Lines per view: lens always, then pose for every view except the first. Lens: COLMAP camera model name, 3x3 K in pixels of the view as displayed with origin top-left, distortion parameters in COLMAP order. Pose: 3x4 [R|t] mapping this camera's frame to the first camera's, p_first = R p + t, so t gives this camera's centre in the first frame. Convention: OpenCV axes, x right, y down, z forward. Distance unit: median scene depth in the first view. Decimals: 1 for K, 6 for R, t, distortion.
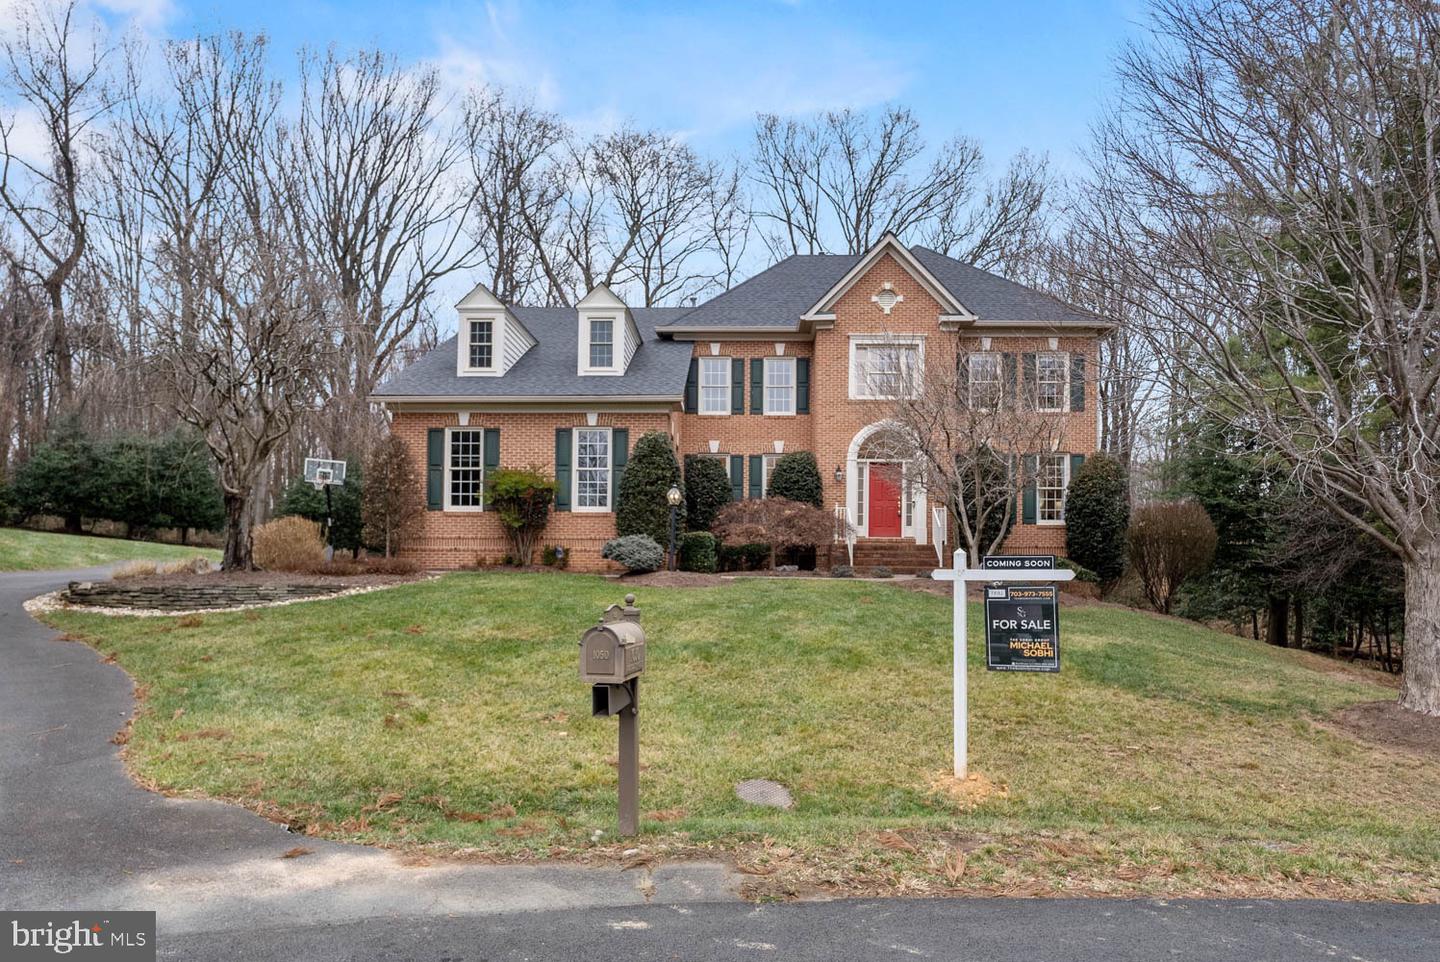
lens RADIAL K [[880.3, 0, 709.1], [0, 880.3, 533.5], [0, 0, 1]] dist [0.006769, 0.003137]
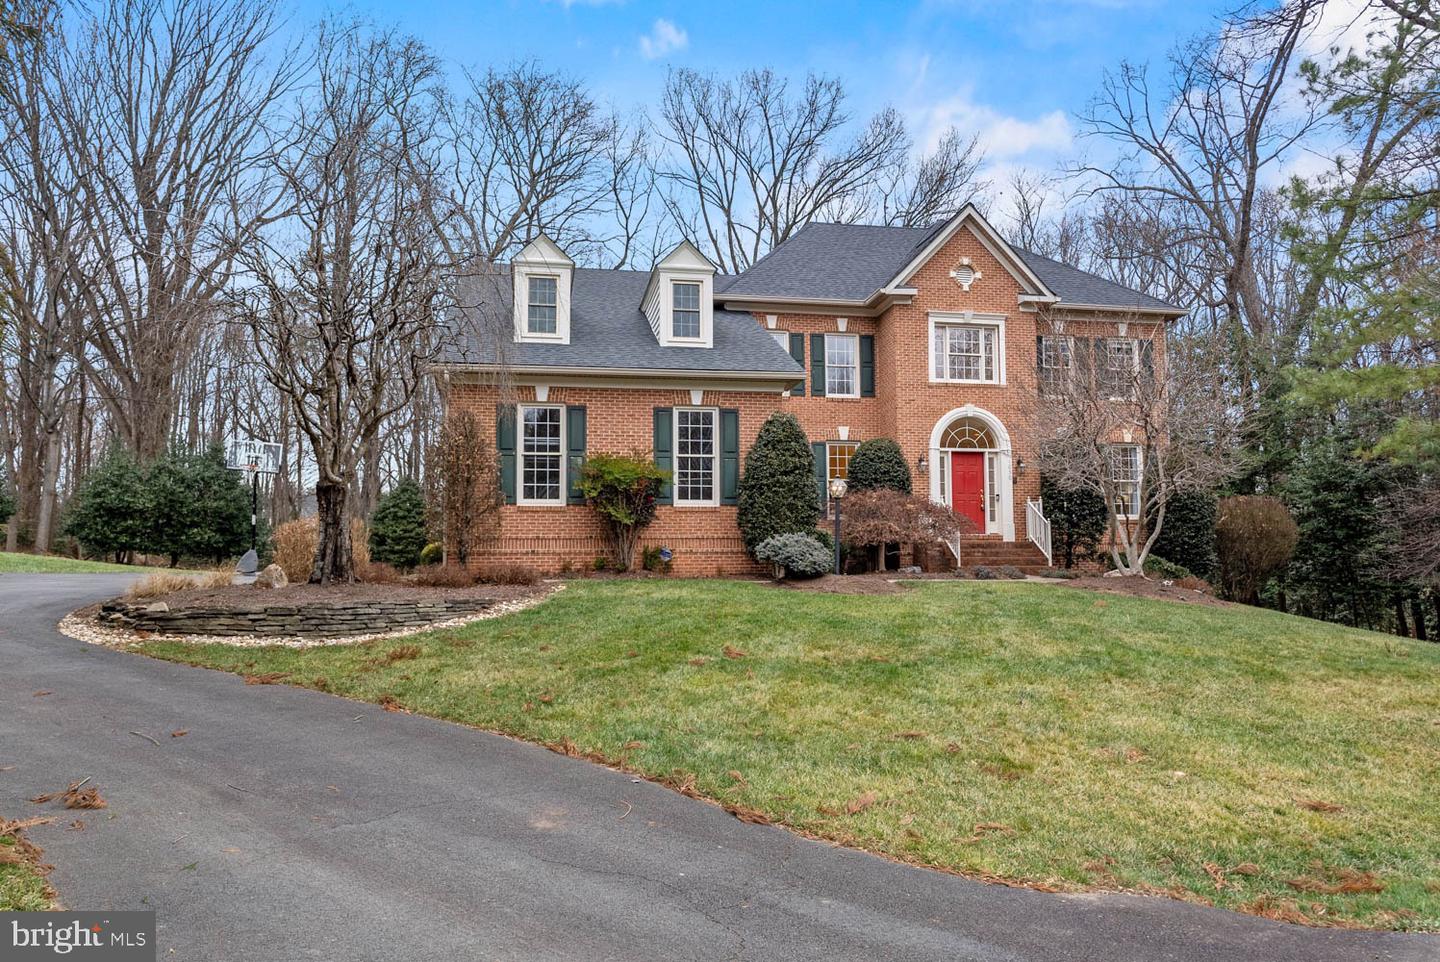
lens RADIAL K [[982.9, 0, 720.5], [0, 982.9, 482.7], [0, 0, 1]] dist [0.000836, -0.003557]
pose [[0.977661, 0.003764, 0.210154, -0.289189], [0.006412, 0.998840, -0.047720, -0.001757], [-0.210090, 0.048002, 0.976503, 0.065180]]
